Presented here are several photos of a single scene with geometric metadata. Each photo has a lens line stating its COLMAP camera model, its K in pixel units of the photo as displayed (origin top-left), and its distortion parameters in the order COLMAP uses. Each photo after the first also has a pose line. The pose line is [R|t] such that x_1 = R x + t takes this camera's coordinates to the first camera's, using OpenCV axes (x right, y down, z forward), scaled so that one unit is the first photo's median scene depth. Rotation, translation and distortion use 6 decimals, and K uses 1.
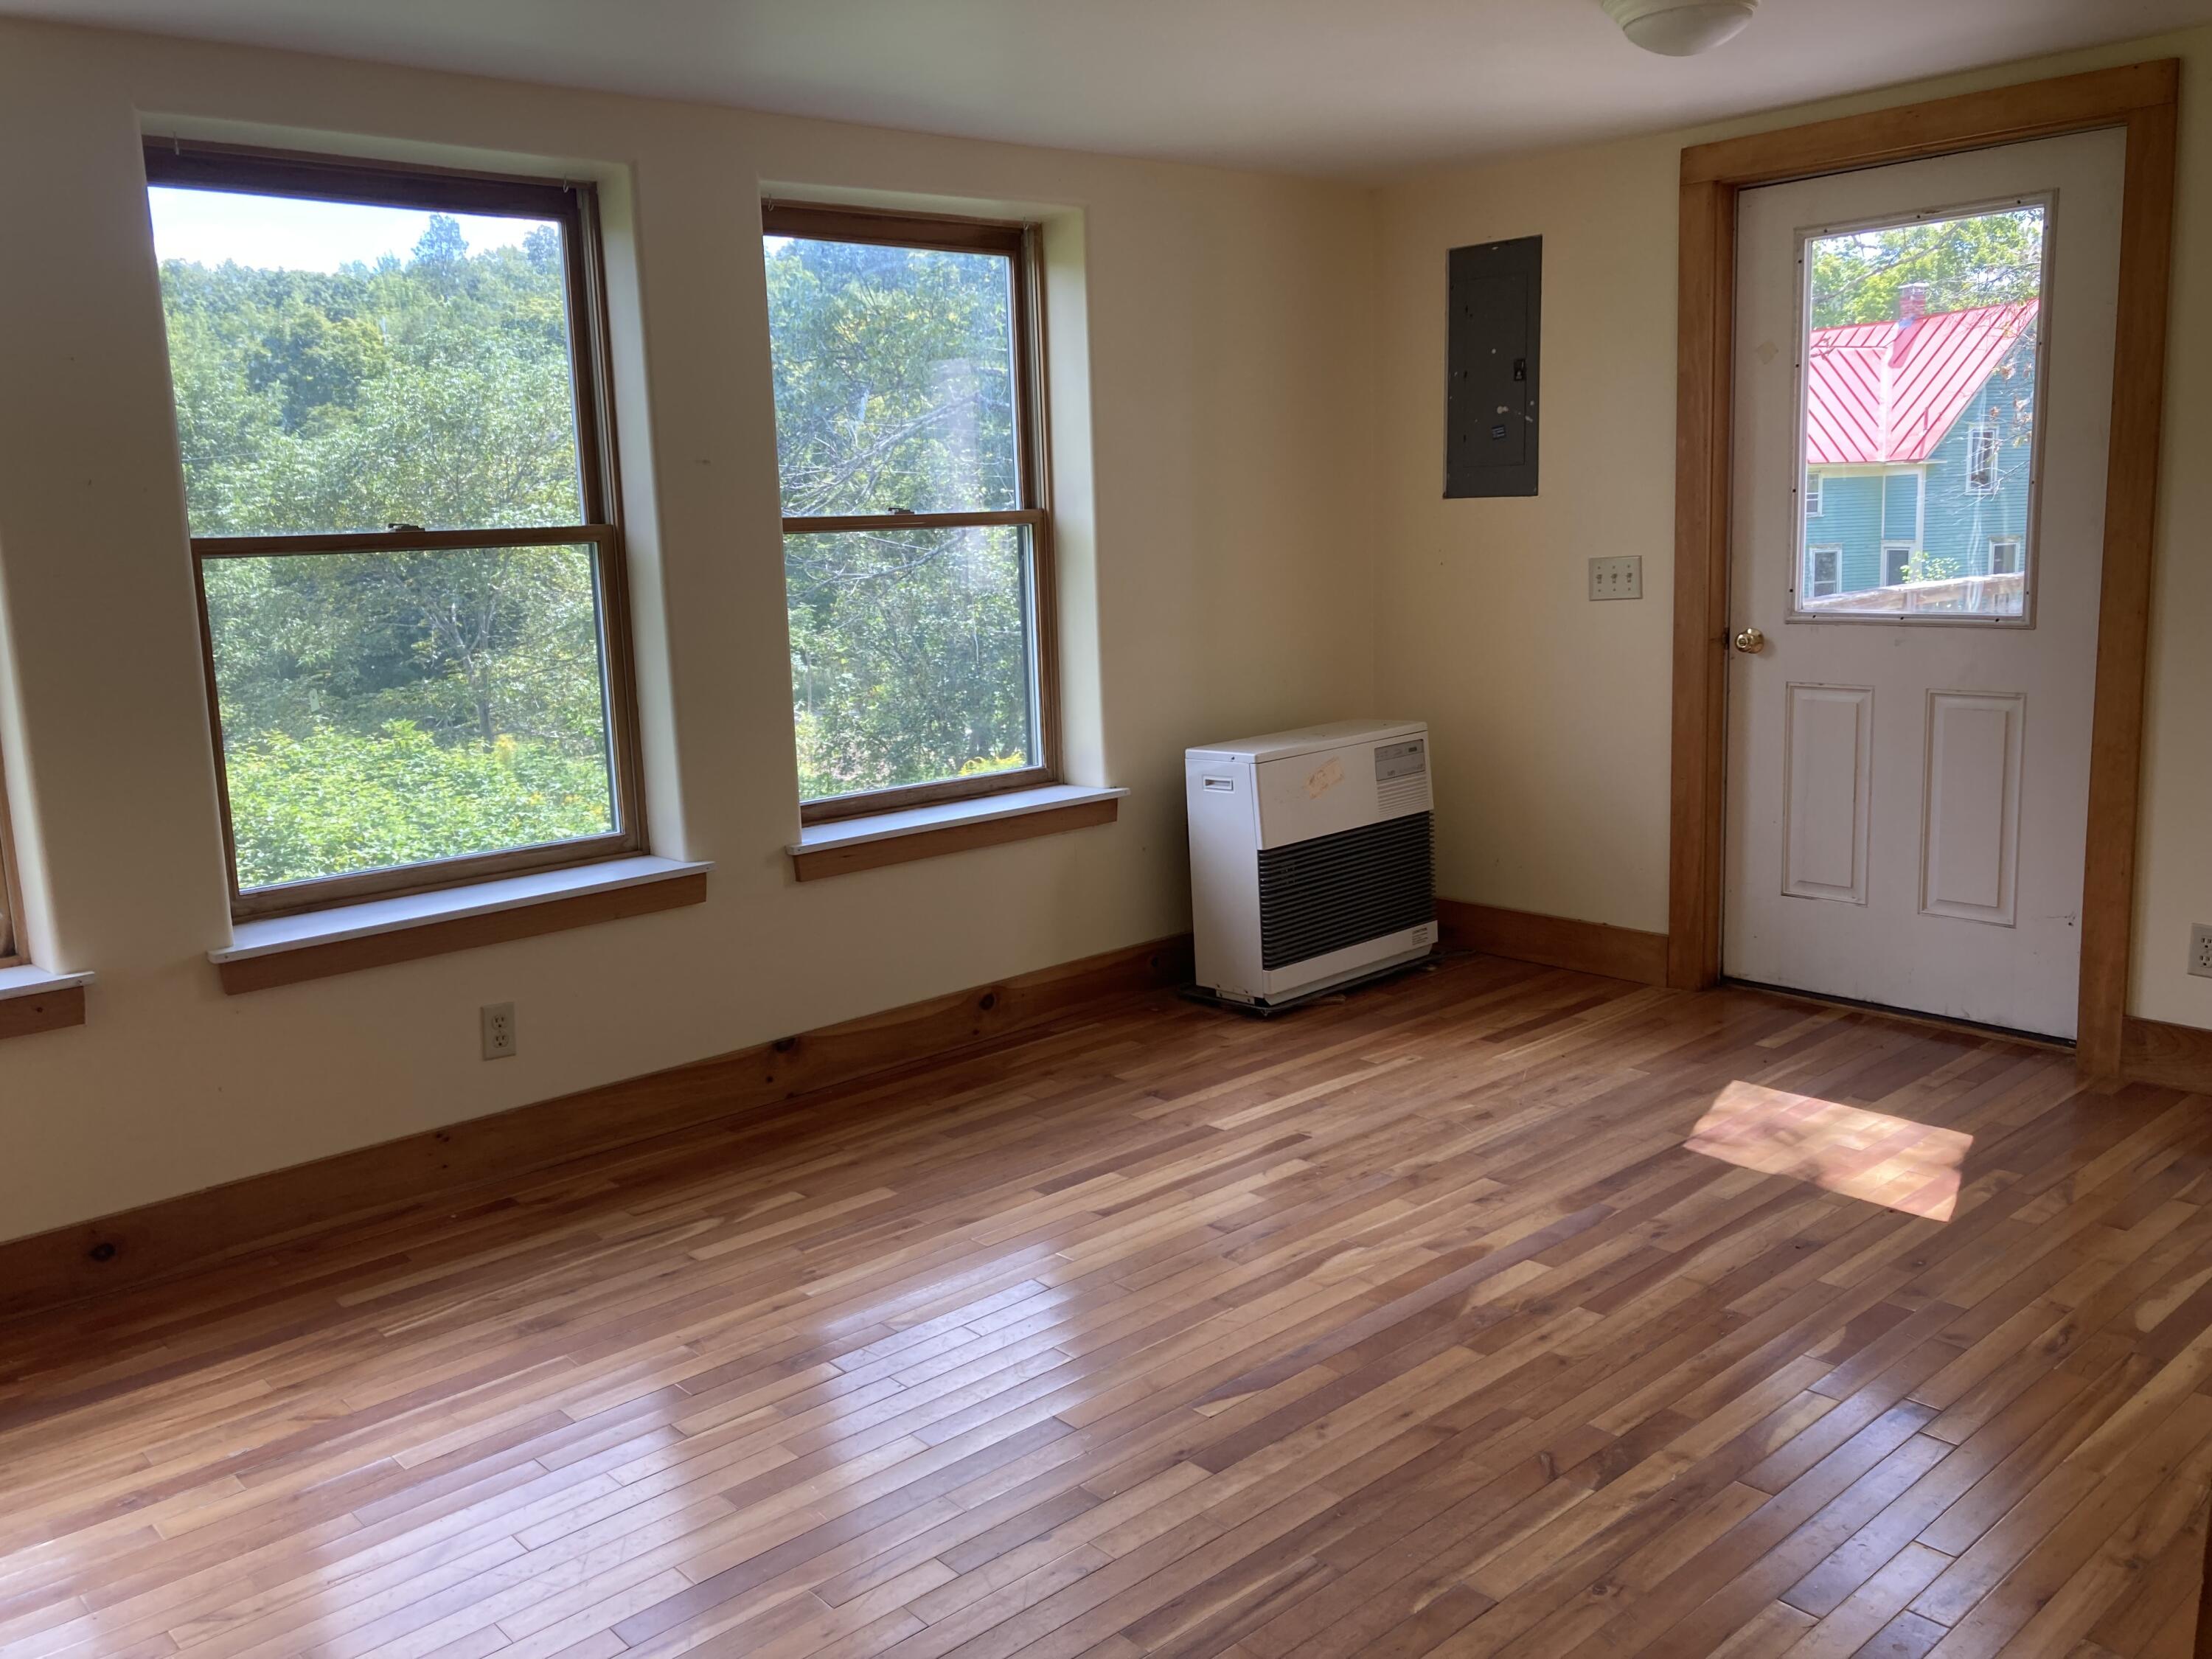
lens RADIAL K [[1823.5, 0, 1099.6], [0, 1823.5, 827.8], [0, 0, 1]] dist [-0.005877, 0.003772]
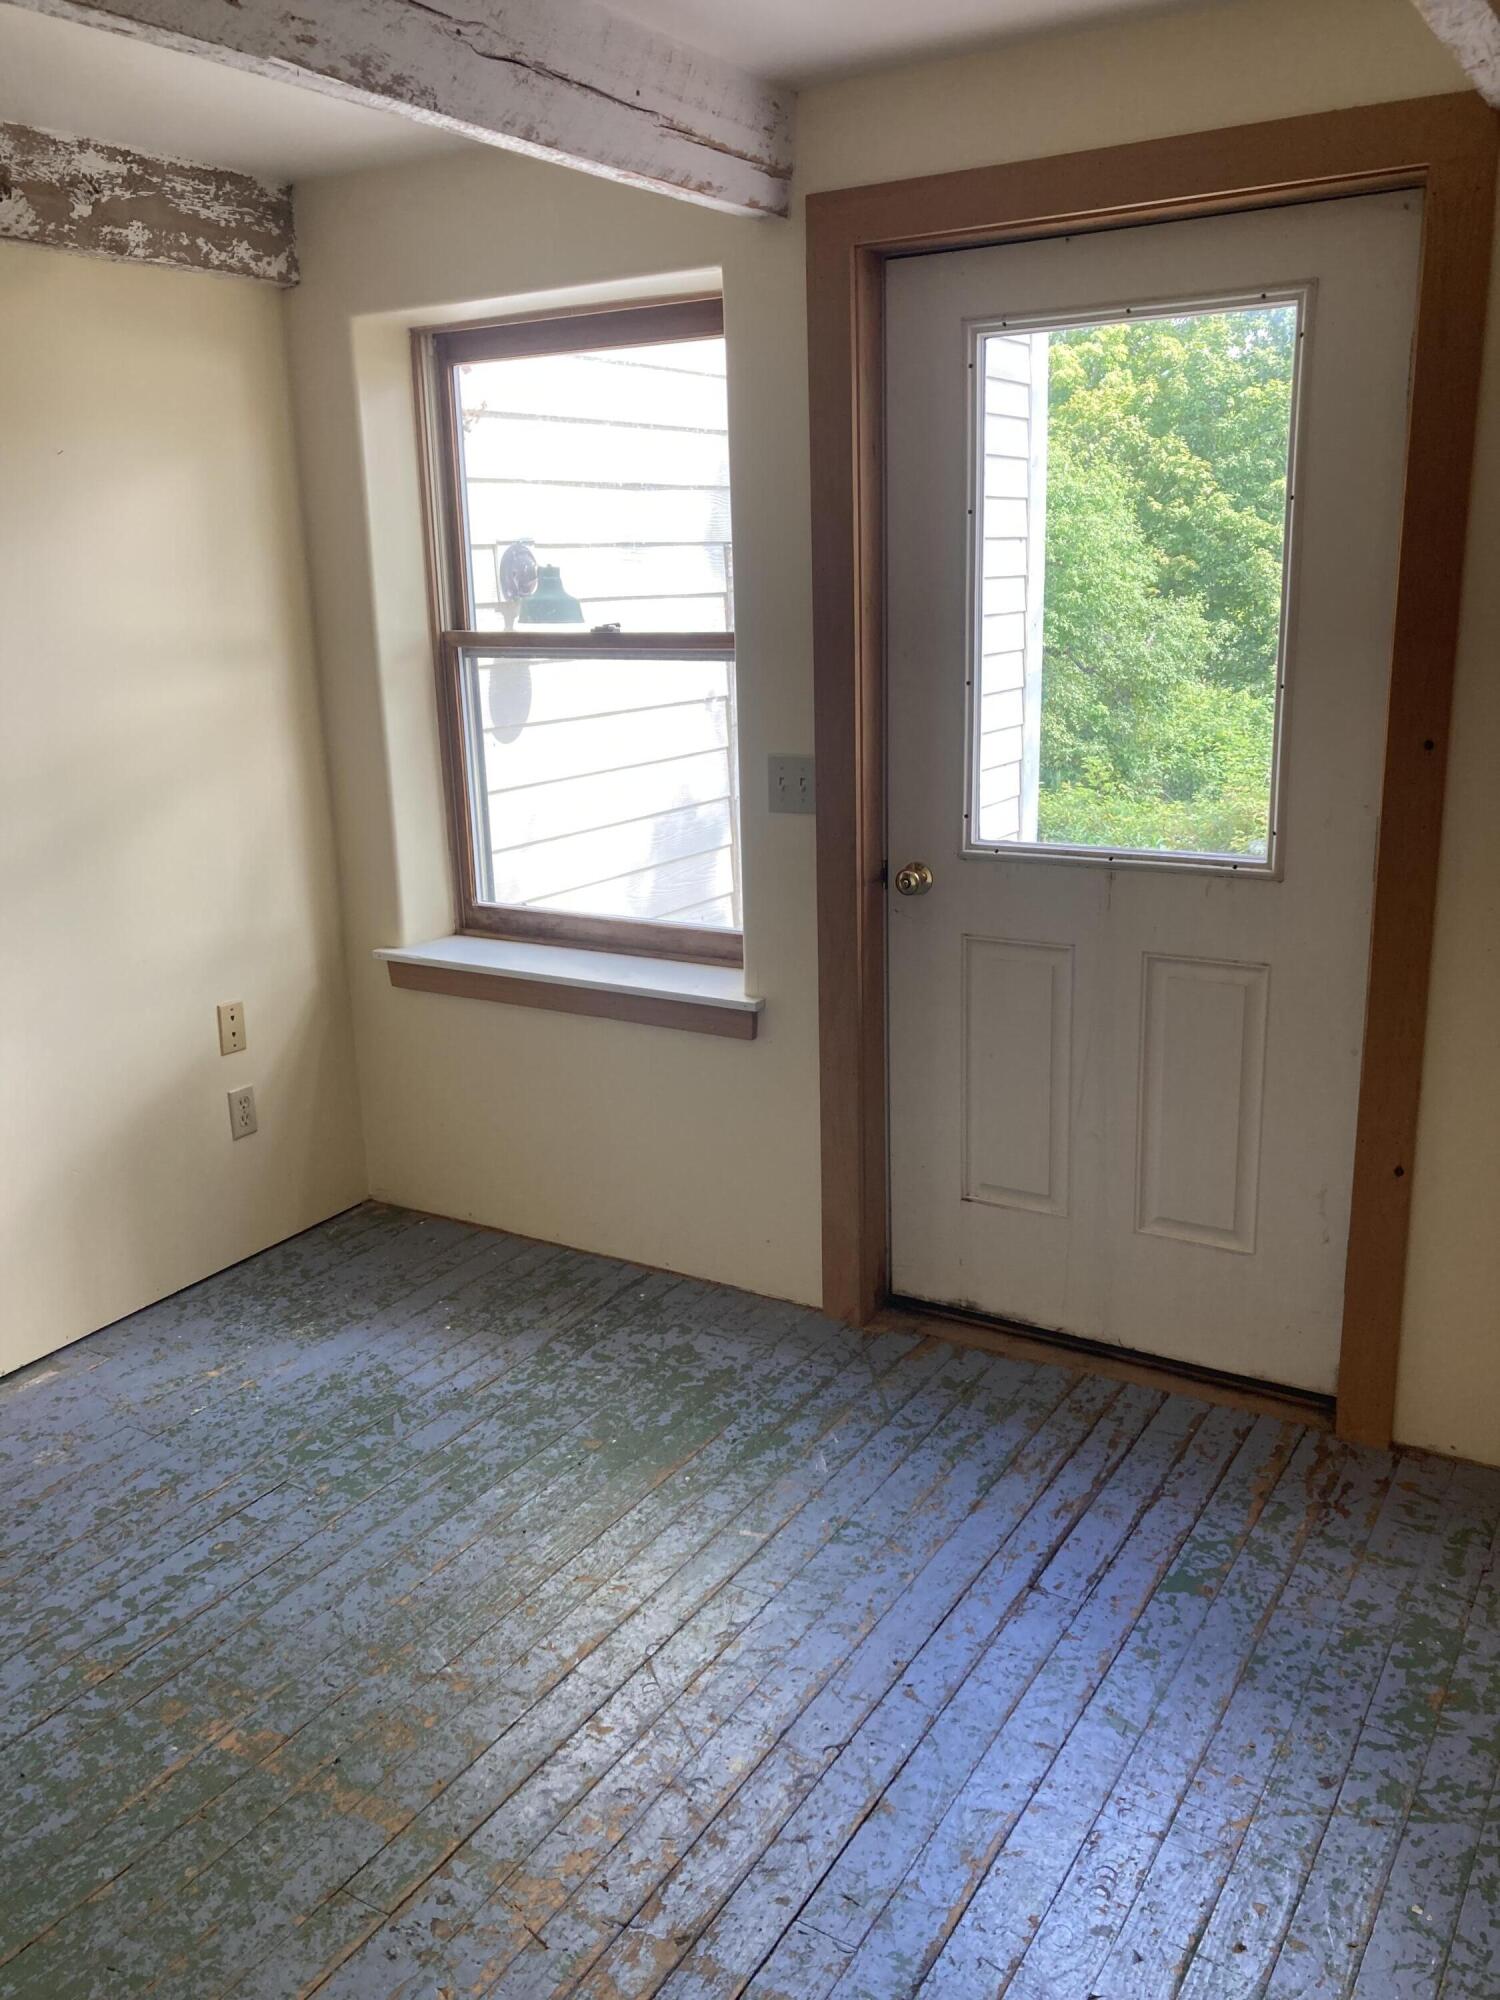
lens RADIAL K [[1648.8, 0, 759.4], [0, 1648.8, 999.3], [0, 0, 1]] dist [-0.005877, 0.003772]
pose [[0.957414, -0.064305, 0.281468, 0.112849], [0.043426, 0.995864, 0.079804, -0.124656], [-0.285436, -0.064182, 0.956246, 0.409379]]
